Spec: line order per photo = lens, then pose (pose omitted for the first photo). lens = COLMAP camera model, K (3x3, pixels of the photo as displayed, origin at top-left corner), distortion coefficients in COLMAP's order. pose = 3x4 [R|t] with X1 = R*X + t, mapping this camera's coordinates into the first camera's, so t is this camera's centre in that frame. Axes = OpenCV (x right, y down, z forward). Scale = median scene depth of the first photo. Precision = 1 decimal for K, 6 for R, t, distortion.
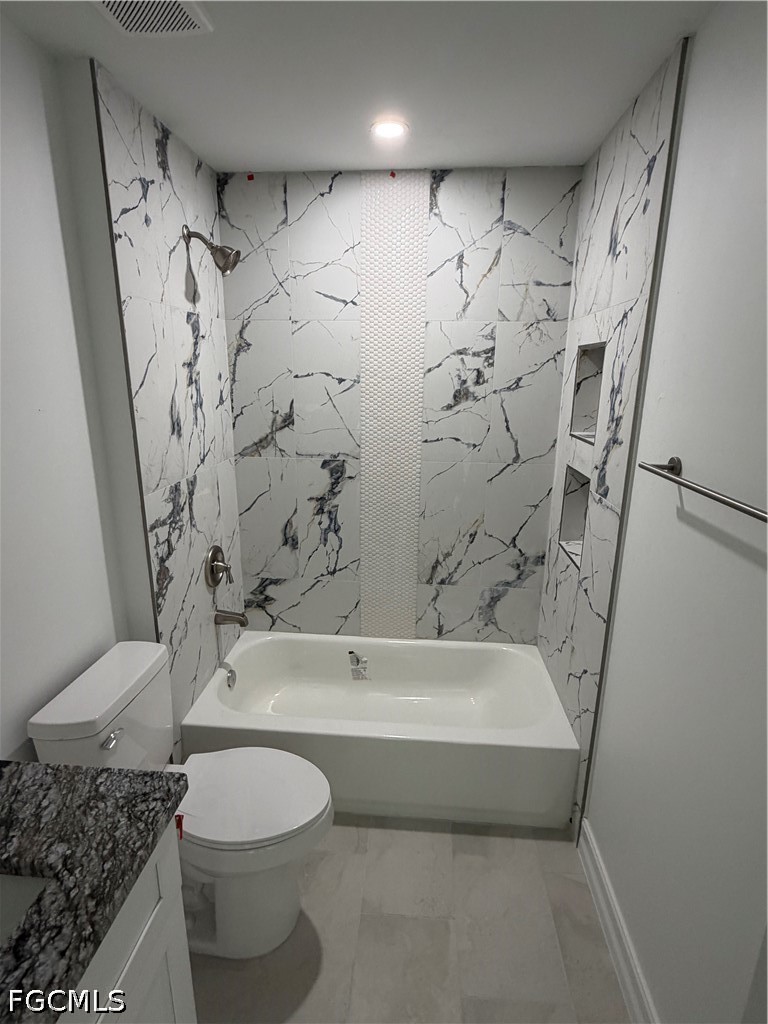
lens RADIAL K [[521.7, 0, 383.7], [0, 521.7, 512.2], [0, 0, 1]] dist [-0.000813, 0.001676]
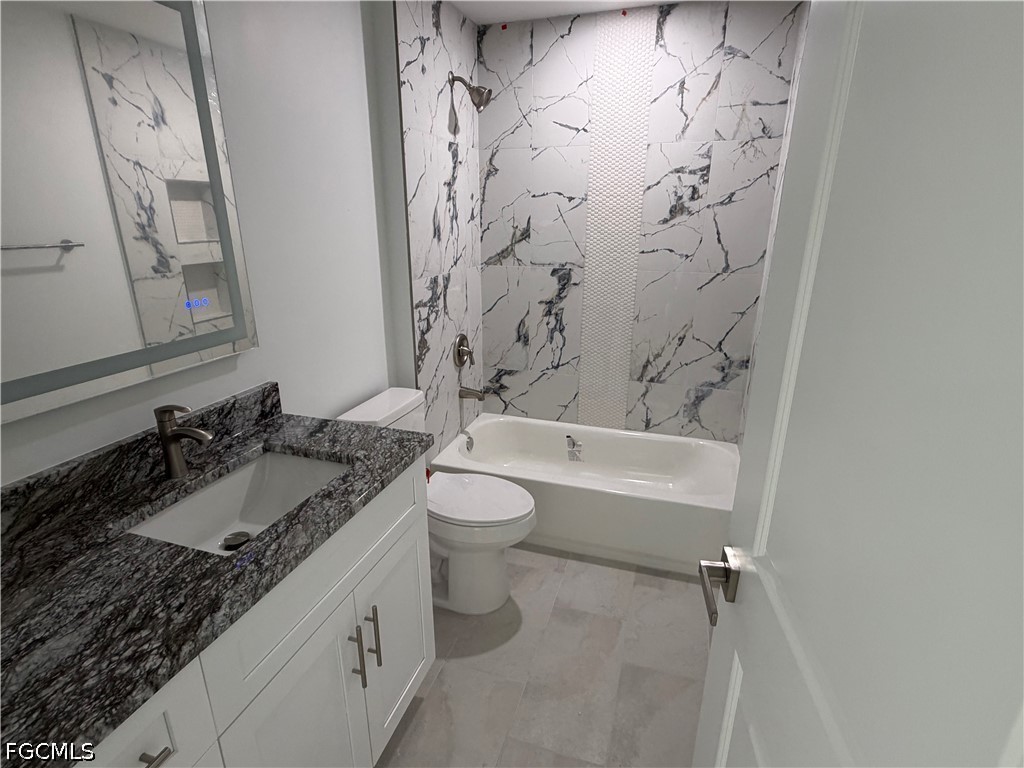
lens RADIAL K [[521.7, 0, 511.5], [0, 521.7, 387.0], [0, 0, 1]] dist [-0.000813, 0.001676]
pose [[0.972265, 0.063361, -0.225136, 0.082965], [-0.052086, 0.997089, 0.055681, 0.116592], [0.228008, -0.042410, 0.972735, -0.198628]]
